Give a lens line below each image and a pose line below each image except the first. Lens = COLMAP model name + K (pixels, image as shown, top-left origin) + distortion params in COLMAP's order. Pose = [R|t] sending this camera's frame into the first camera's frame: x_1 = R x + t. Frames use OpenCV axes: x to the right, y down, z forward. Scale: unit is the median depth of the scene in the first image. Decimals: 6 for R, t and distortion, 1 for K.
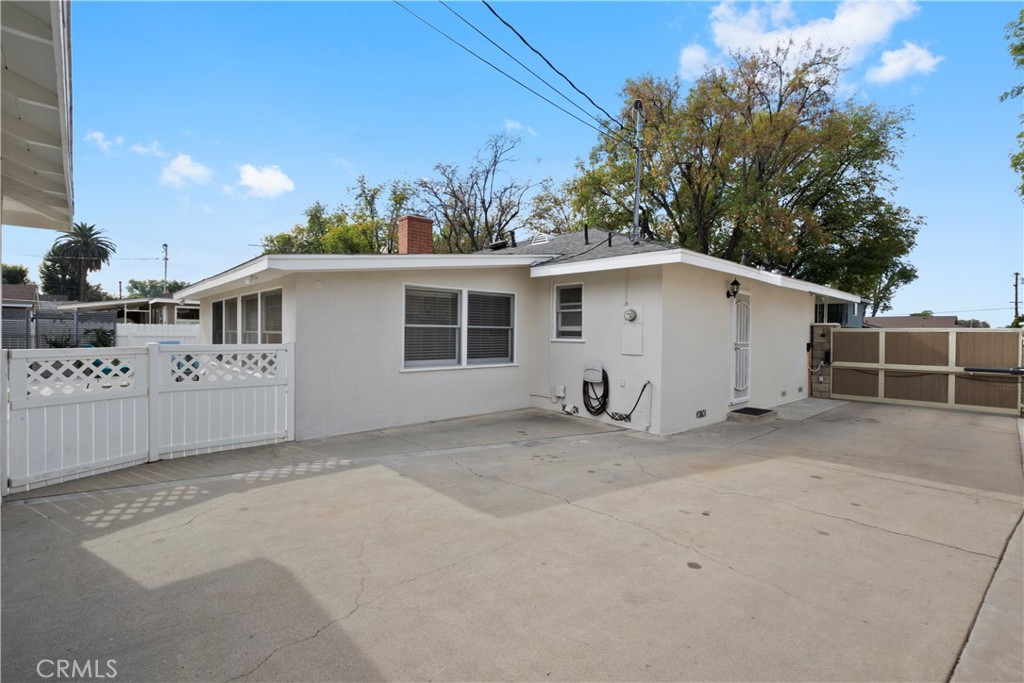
lens RADIAL K [[466.0, 0, 511.5], [0, 466.0, 346.3], [0, 0, 1]] dist [-0.003761, 0.000341]
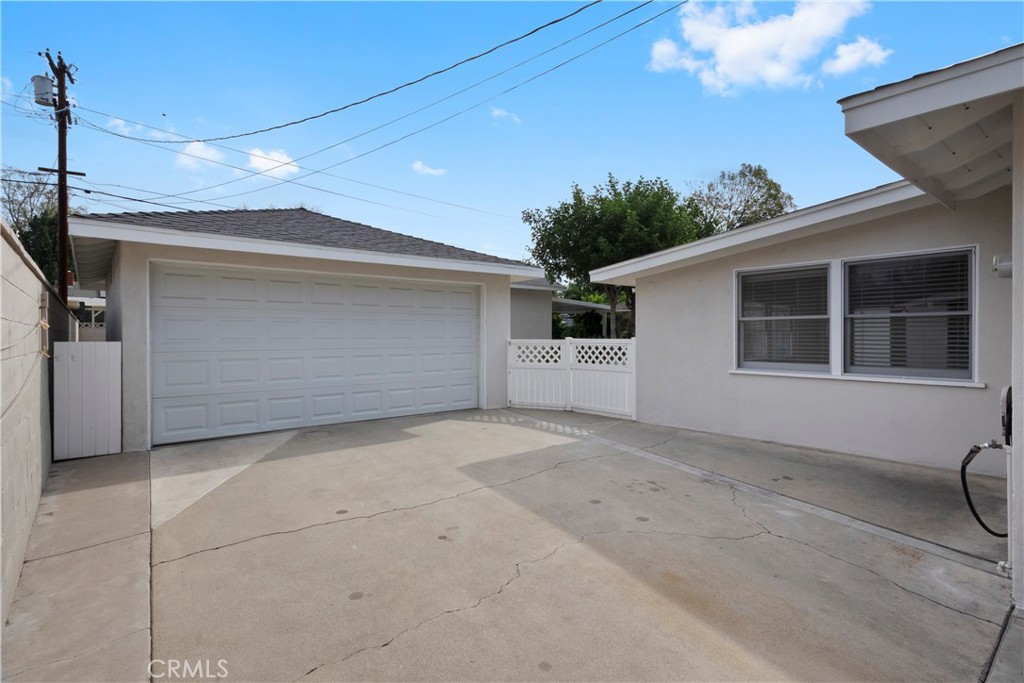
lens RADIAL K [[503.5, 0, 507.5], [0, 503.5, 337.3], [0, 0, 1]] dist [-0.001717, -0.000272]
pose [[-0.057554, -0.007348, -0.998315, 1.051283], [-0.027444, 0.999607, -0.005775, 0.008530], [0.997965, 0.027066, -0.057733, 0.936117]]
